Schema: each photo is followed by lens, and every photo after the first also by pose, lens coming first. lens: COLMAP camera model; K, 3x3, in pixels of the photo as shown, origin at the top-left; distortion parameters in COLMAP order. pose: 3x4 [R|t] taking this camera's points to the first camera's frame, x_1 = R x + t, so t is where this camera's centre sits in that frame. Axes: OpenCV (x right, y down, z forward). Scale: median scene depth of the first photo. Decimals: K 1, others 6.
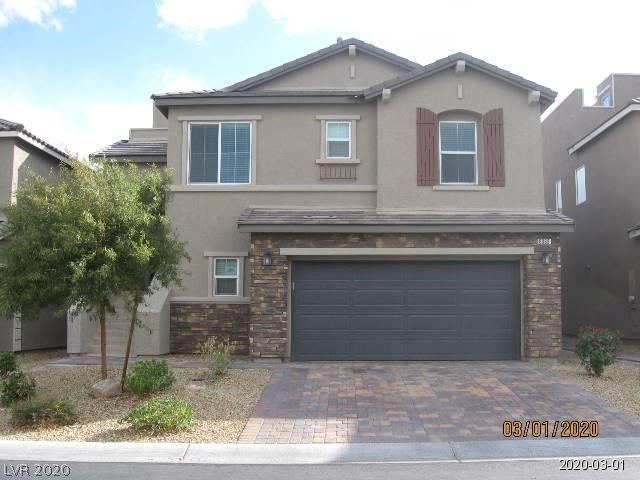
lens RADIAL K [[655.7, 0, 320.0], [0, 655.7, 240.0], [0, 0, 1]] dist [-0.110345, 0.000908]
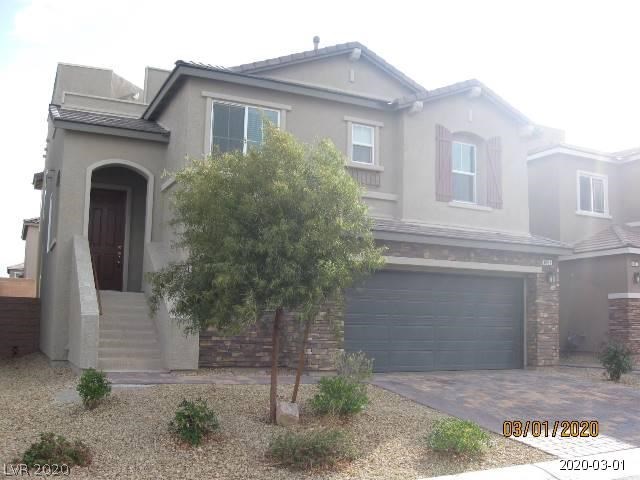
lens RADIAL K [[655.7, 0, 320.0], [0, 655.7, 240.0], [0, 0, 1]] dist [-0.110345, 0.000908]
pose [[0.888074, 0.074729, 0.453586, -0.472100], [-0.070074, 0.997174, -0.027088, 0.020006], [-0.454329, -0.007729, 0.890801, 0.167502]]
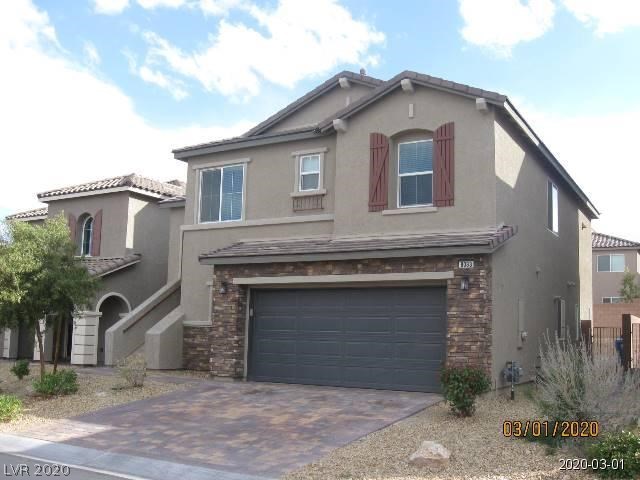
lens RADIAL K [[655.7, 0, 320.0], [0, 655.7, 240.0], [0, 0, 1]] dist [-0.110345, 0.000908]
pose [[0.875584, -0.050093, -0.480461, 0.559569], [0.035593, 0.998595, -0.039250, -0.003148], [0.481752, 0.017266, 0.876137, 0.088515]]
